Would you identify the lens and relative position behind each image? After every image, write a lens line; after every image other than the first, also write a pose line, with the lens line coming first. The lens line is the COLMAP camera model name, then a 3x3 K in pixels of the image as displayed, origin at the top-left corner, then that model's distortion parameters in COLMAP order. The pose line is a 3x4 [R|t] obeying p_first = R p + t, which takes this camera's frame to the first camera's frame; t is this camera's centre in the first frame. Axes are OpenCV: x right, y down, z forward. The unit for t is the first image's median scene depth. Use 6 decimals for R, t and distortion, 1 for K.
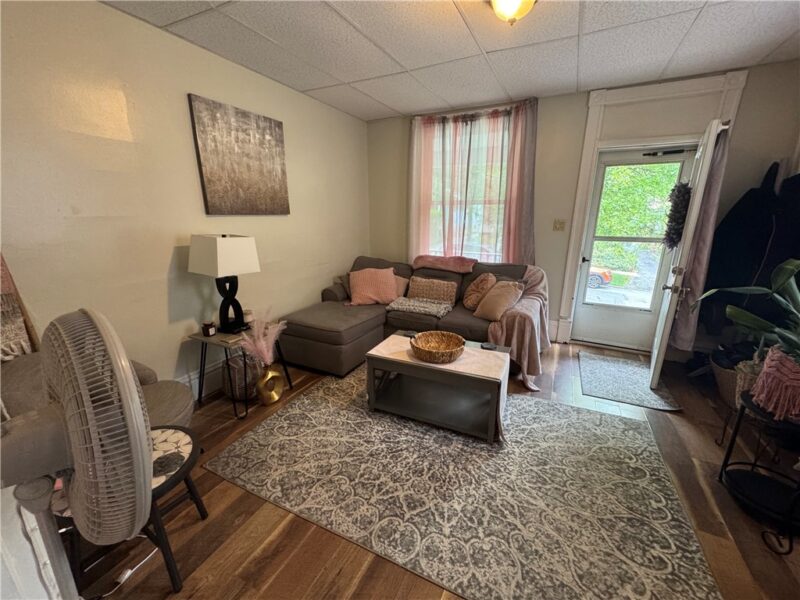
lens RADIAL K [[323.8, 0, 403.1], [0, 323.8, 297.8], [0, 0, 1]] dist [-0.003142, 0.001198]
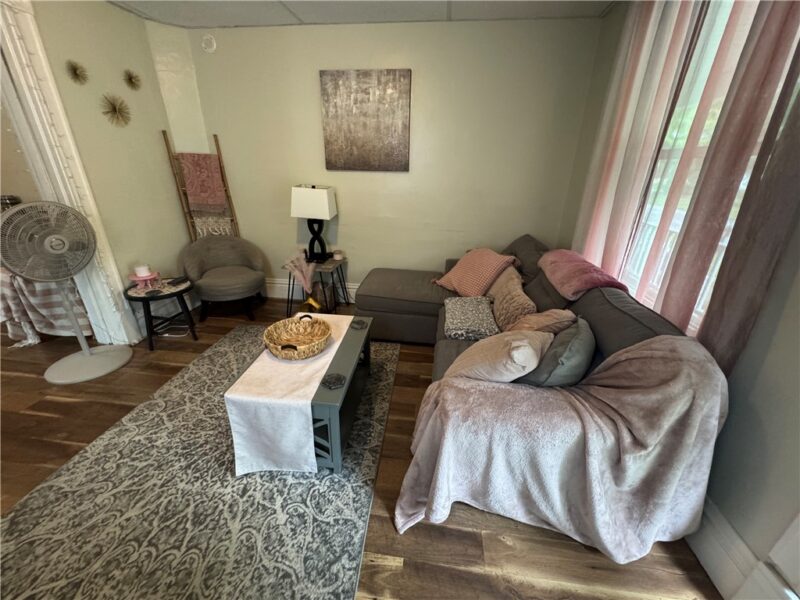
lens RADIAL K [[323.8, 0, 398.4], [0, 323.8, 299.3], [0, 0, 1]] dist [-0.003142, 0.001198]
pose [[0.324724, 0.366273, -0.872009, 1.070844], [-0.256996, 0.921453, 0.291339, -0.304466], [0.910224, 0.129498, 0.393348, 1.084922]]
